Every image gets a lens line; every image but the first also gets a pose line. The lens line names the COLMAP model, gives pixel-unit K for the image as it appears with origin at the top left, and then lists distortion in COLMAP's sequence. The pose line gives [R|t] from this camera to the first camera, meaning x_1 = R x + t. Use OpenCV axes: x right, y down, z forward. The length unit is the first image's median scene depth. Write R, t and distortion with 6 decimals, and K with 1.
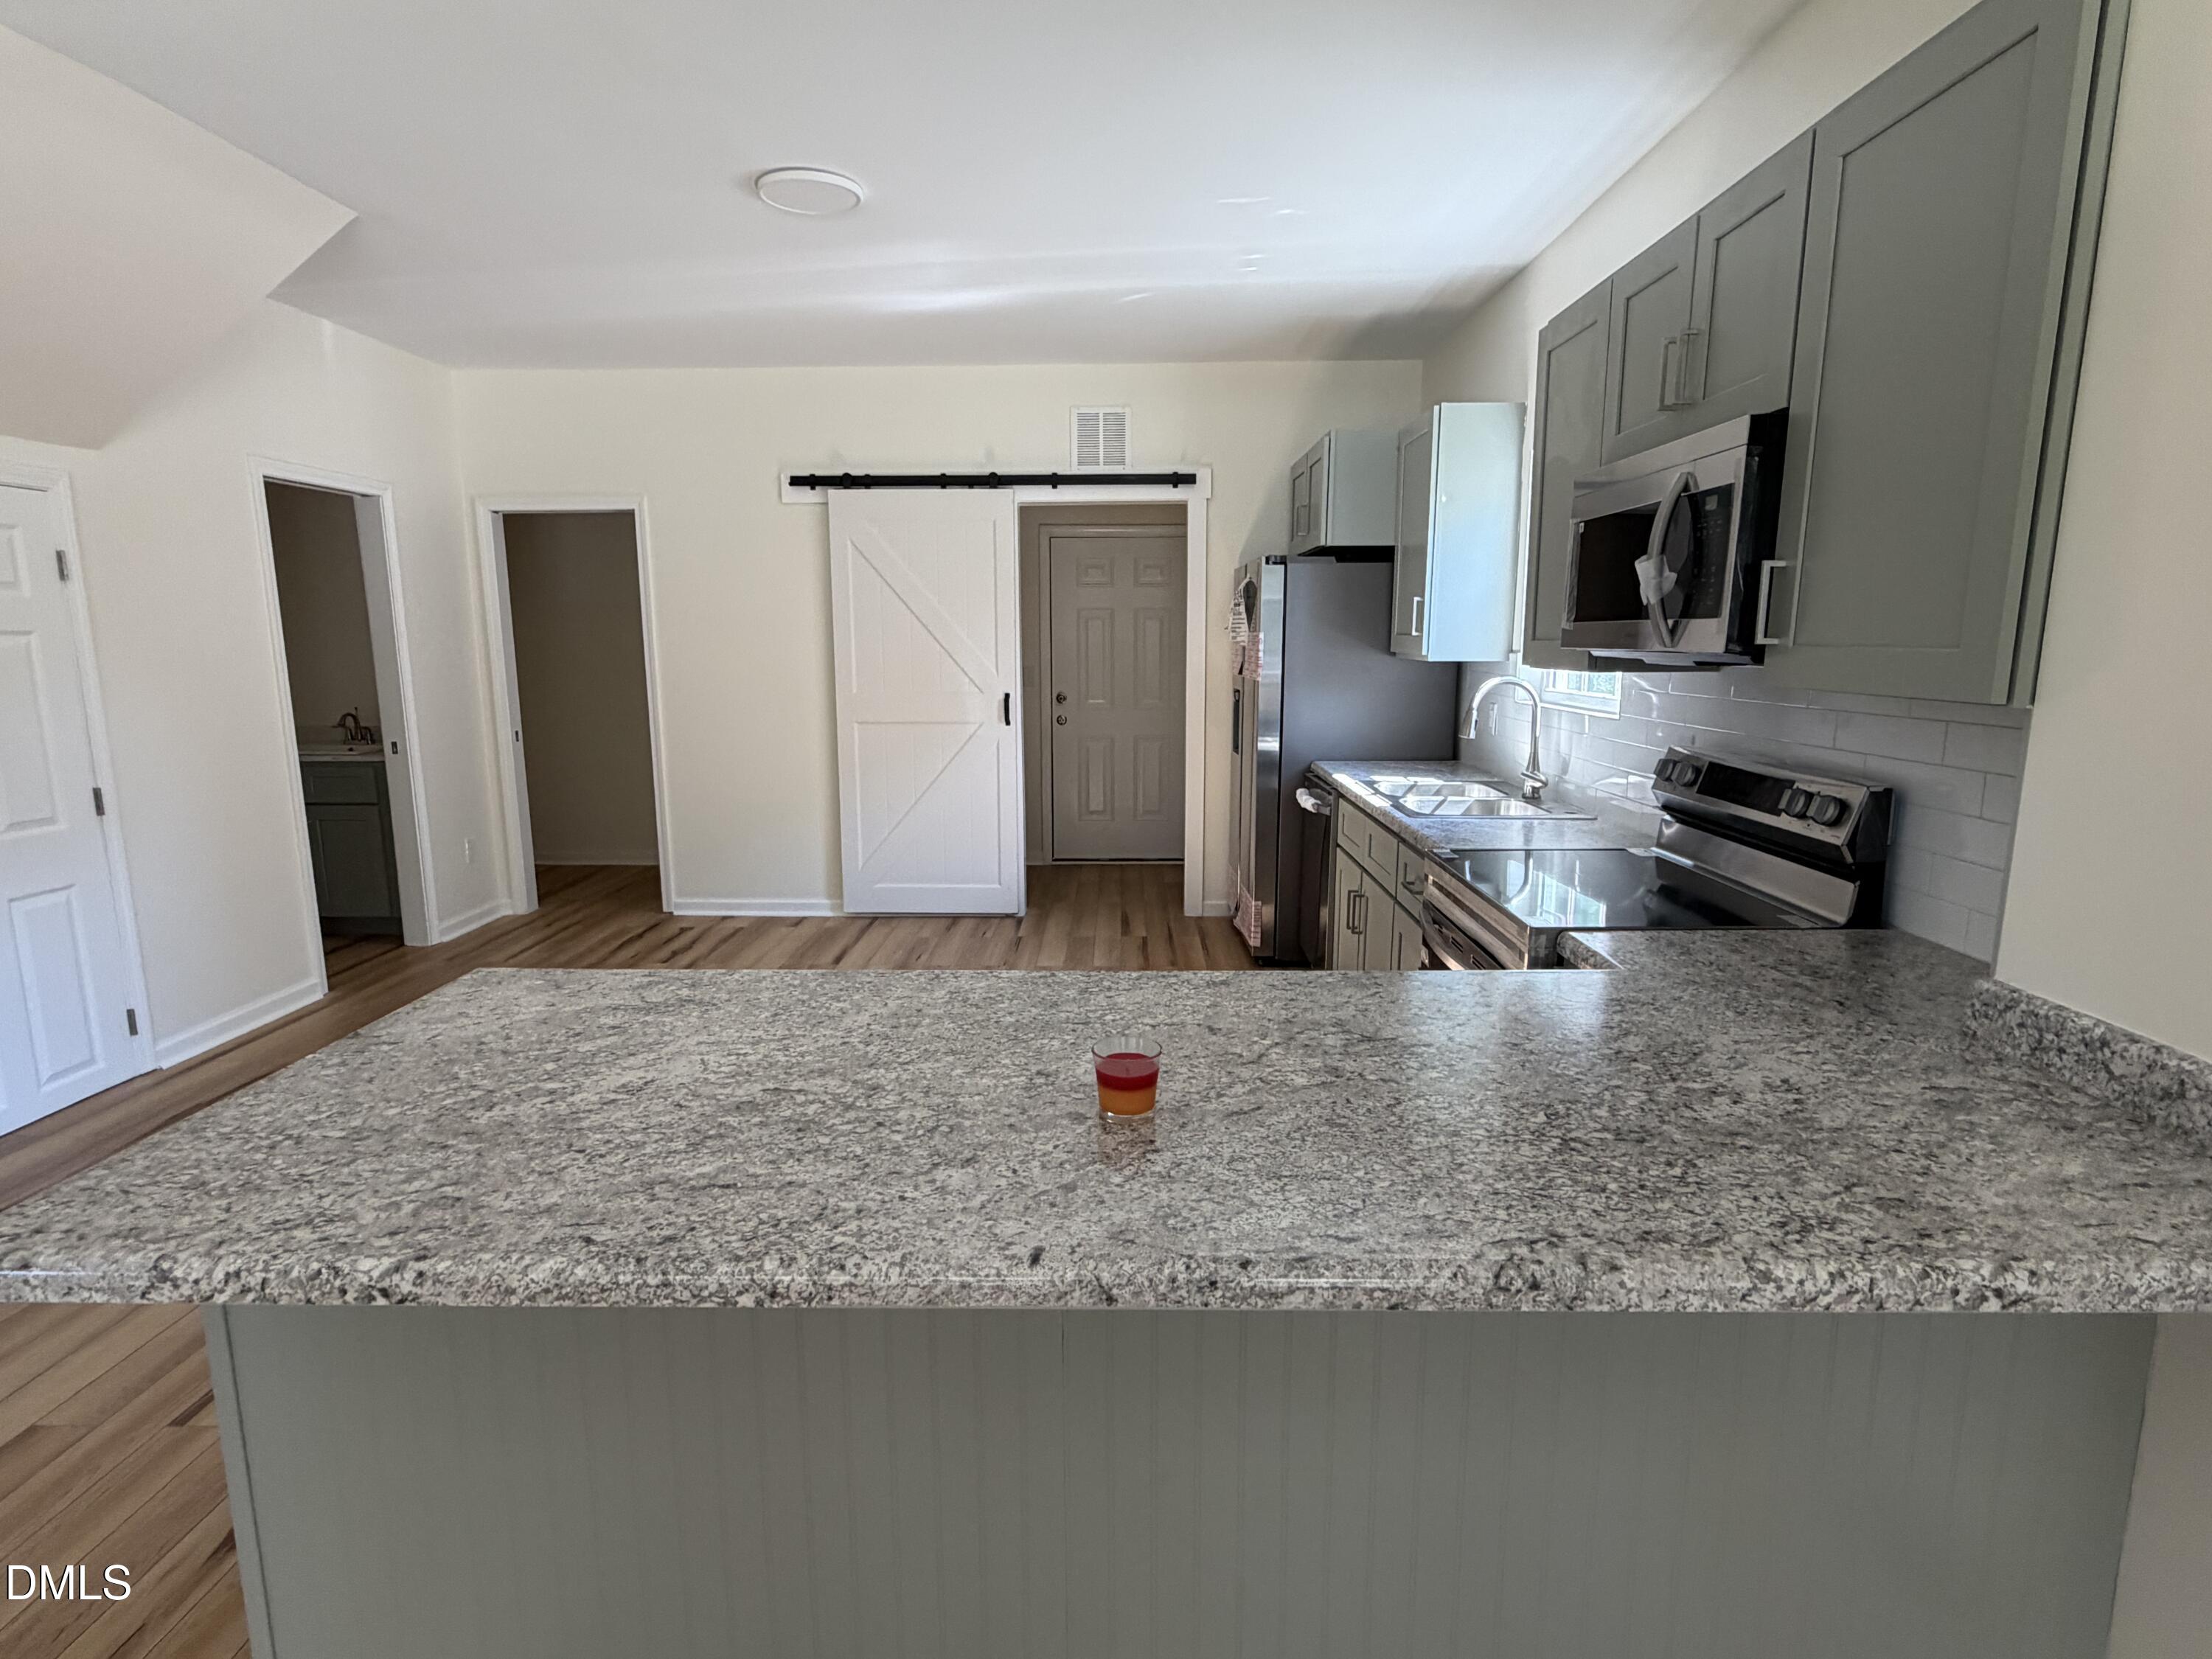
lens RADIAL K [[1127.1, 0, 1103.6], [0, 1127.1, 822.4], [0, 0, 1]] dist [0.001345, -0.000036]
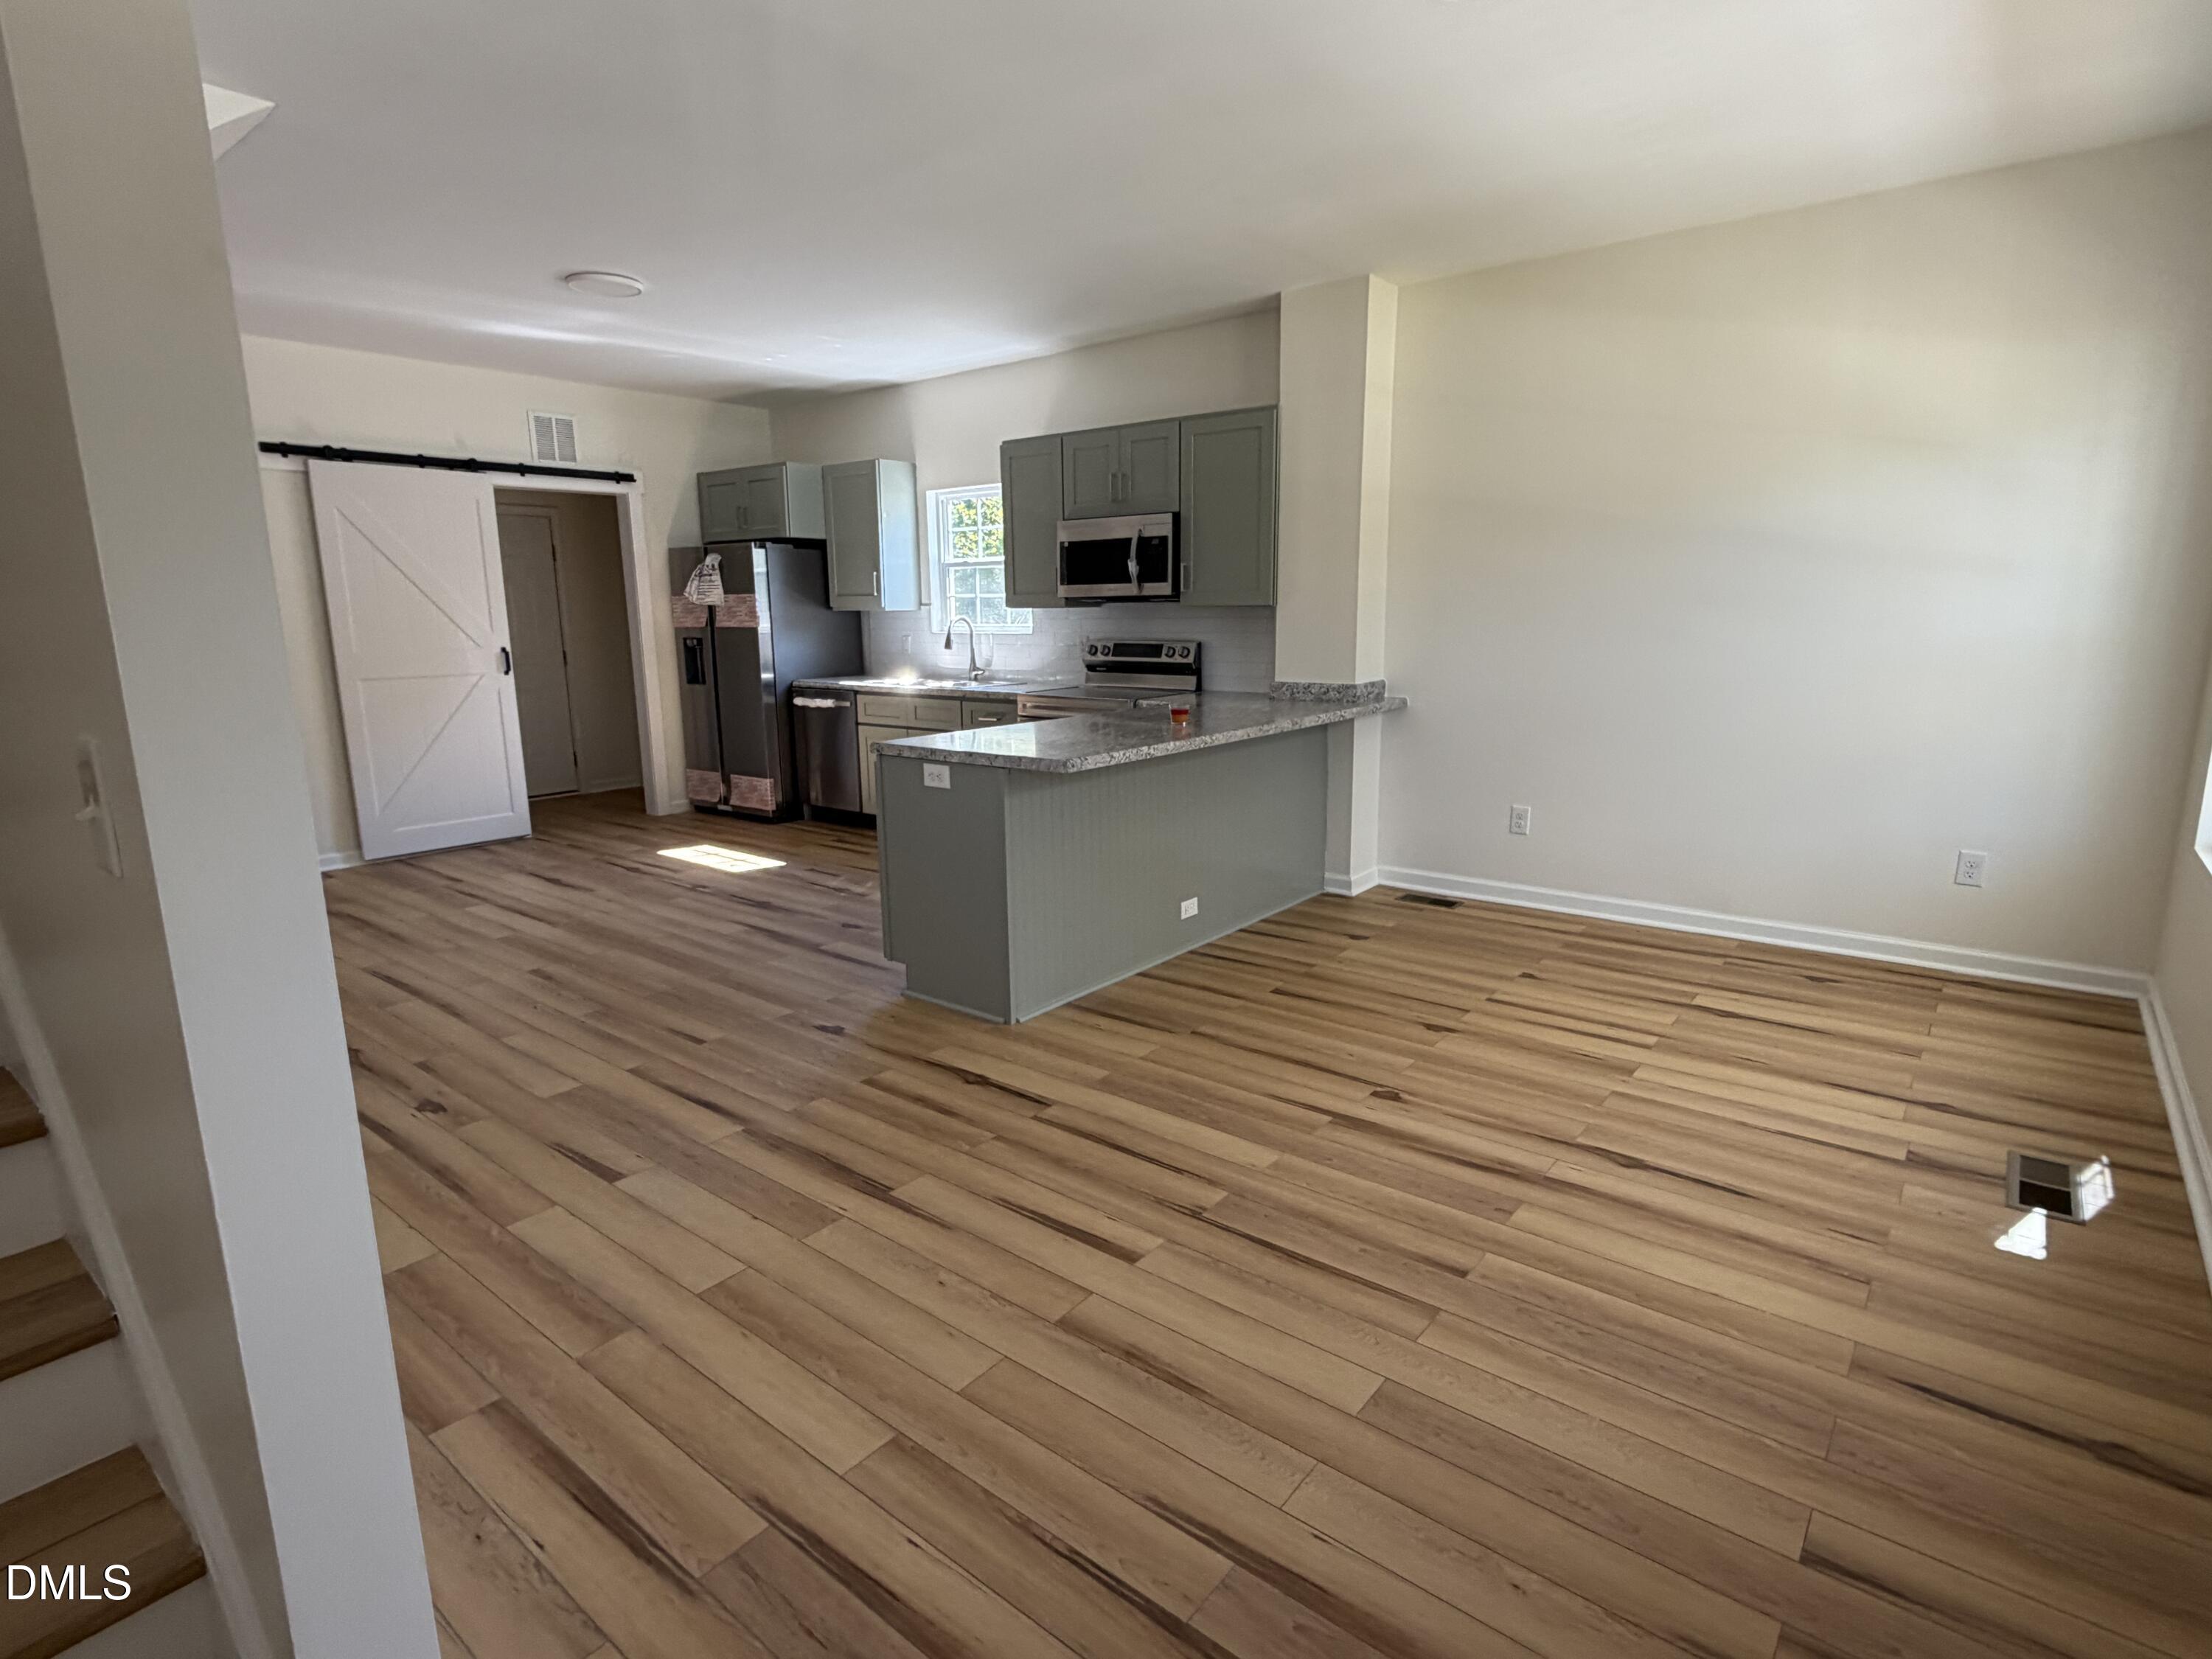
lens RADIAL K [[1127.1, 0, 1104.3], [0, 1127.1, 829.8], [0, 0, 1]] dist [0.001345, -0.000036]
pose [[0.606847, -0.160510, 0.778443, -0.922633], [0.140544, 0.985634, 0.093668, 0.072163], [-0.782294, 0.052563, 0.620688, -0.303205]]
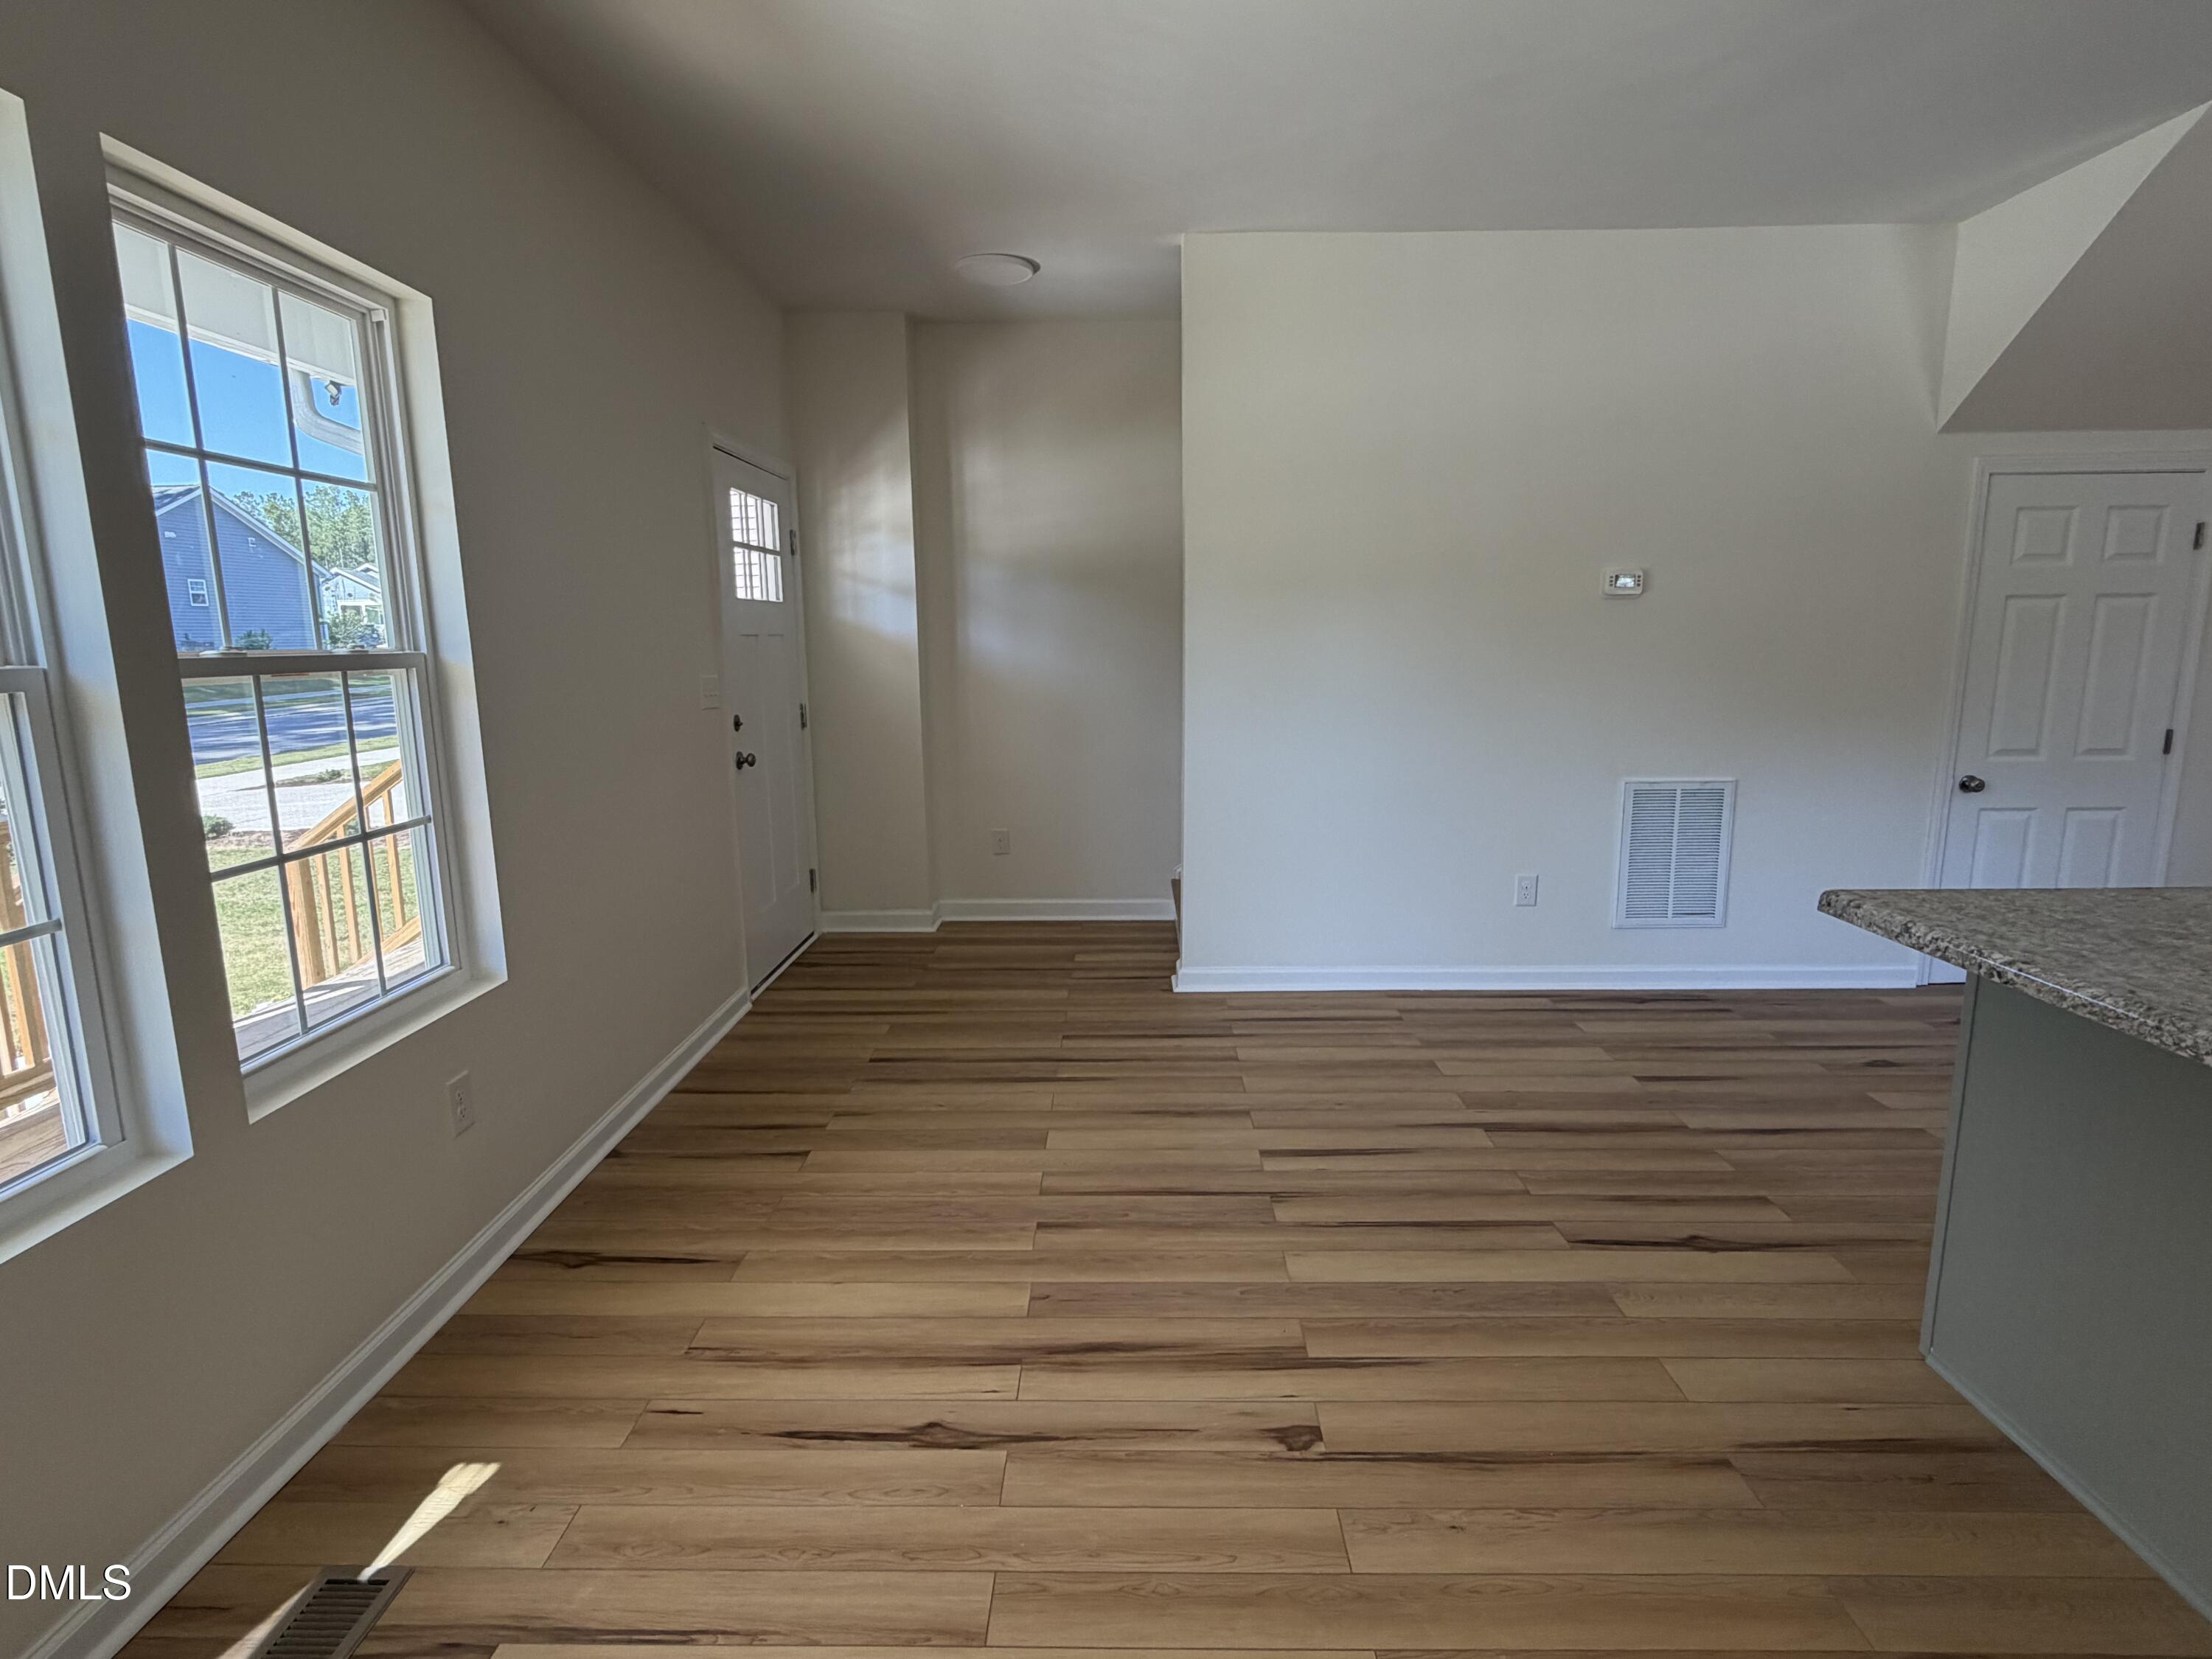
lens RADIAL K [[1127.1, 0, 1100.6], [0, 1127.1, 831.4], [0, 0, 1]] dist [0.001345, -0.000036]
pose [[0.005306, 0.177401, -0.984124, 0.231851], [-0.151699, 0.972891, 0.174558, 0.031314], [0.988413, 0.148364, 0.032073, -0.093330]]
